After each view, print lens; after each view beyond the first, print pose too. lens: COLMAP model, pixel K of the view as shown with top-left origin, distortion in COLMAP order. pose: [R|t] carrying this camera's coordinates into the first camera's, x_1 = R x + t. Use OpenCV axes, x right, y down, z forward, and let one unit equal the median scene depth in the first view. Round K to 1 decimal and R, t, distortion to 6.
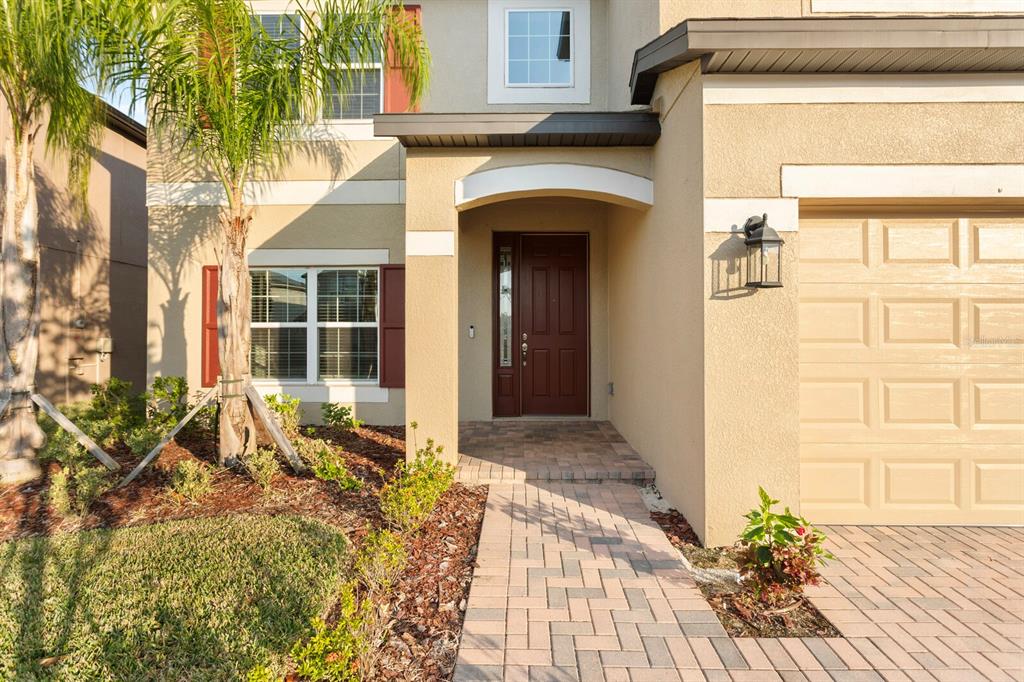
lens RADIAL K [[505.1, 0, 506.9], [0, 505.1, 336.0], [0, 0, 1]] dist [-0.025589, 0.001400]
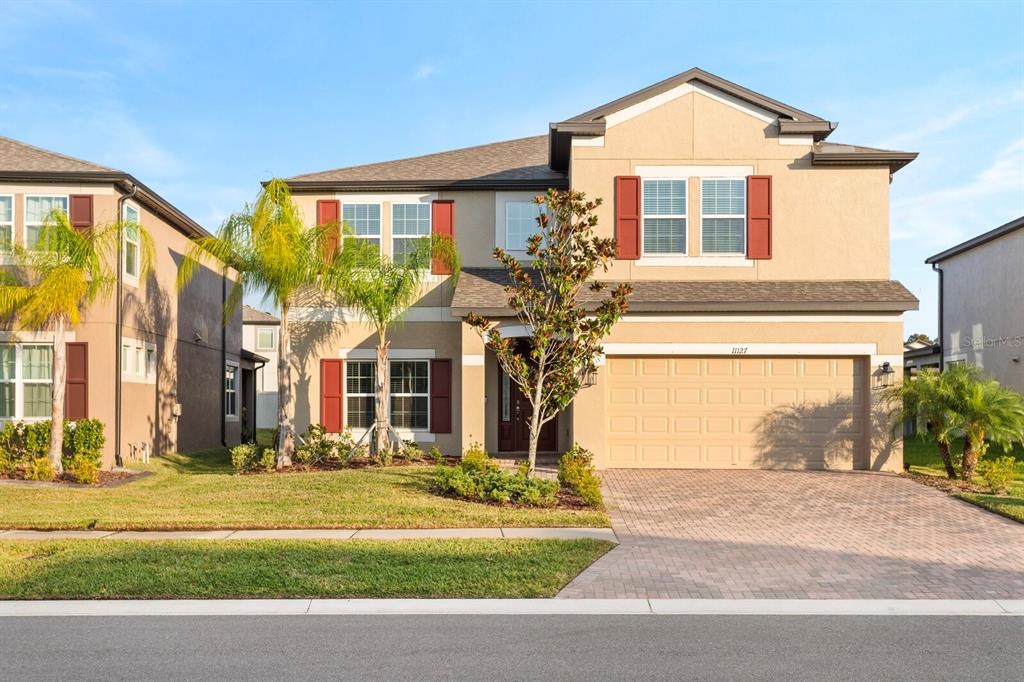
lens RADIAL K [[1195.7, 0, 512.0], [0, 1195.7, 341.0], [0, 0, 1]] dist [-0.002135, -0.001639]
pose [[0.999979, -0.002756, 0.005930, -0.005557], [0.003051, 0.998724, -0.050415, -0.000358], [-0.005783, 0.050432, 0.998711, -2.900627]]
